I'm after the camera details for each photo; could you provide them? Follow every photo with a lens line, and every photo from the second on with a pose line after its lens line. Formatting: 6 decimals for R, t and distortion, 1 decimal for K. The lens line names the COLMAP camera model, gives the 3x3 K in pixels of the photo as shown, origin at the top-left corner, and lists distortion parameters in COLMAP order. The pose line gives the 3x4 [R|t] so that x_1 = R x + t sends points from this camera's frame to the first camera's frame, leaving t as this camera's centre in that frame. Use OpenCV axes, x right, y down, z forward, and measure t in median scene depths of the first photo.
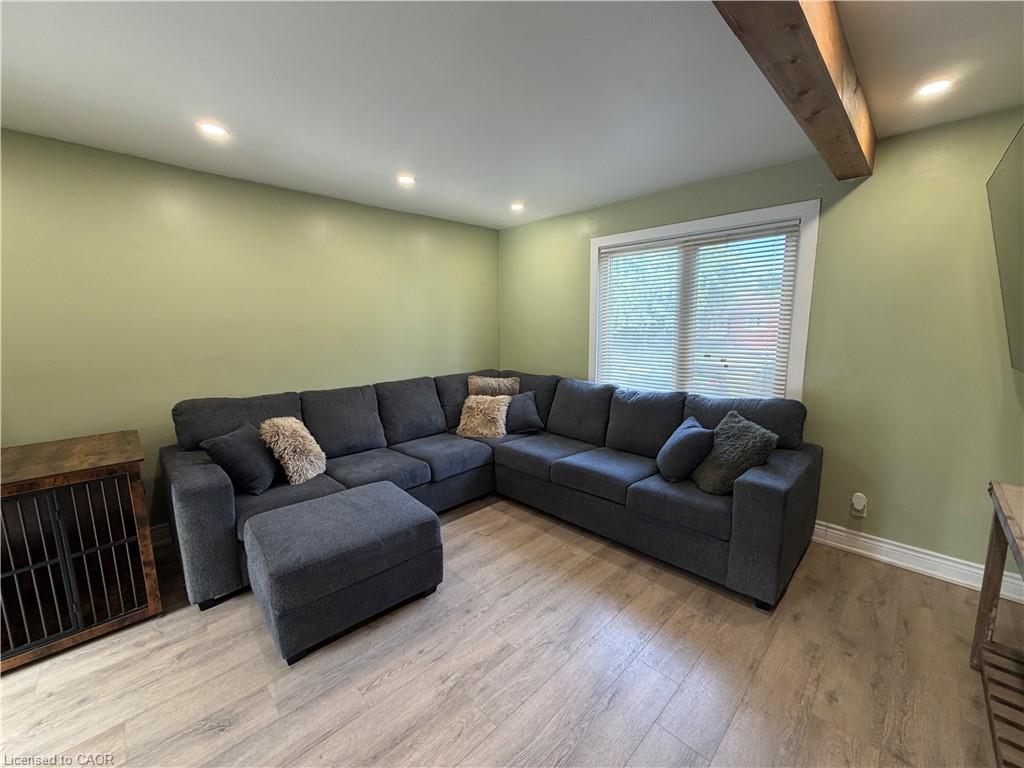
lens RADIAL K [[407.7, 0, 510.6], [0, 407.7, 386.8], [0, 0, 1]] dist [-0.000507, 0.000046]
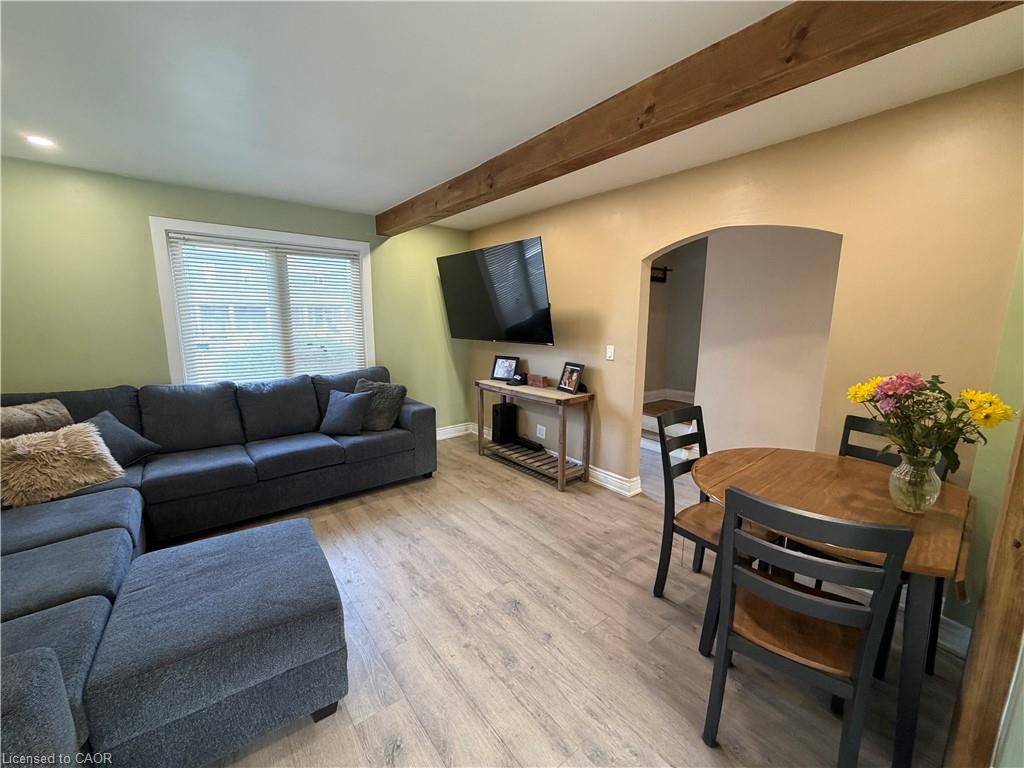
lens RADIAL K [[407.7, 0, 507.8], [0, 407.7, 386.8], [0, 0, 1]] dist [-0.000507, 0.000046]
pose [[0.109785, -0.158269, 0.981274, -0.834051], [0.145530, 0.979162, 0.141646, -0.043396], [-0.983244, 0.127254, 0.130530, 0.293447]]
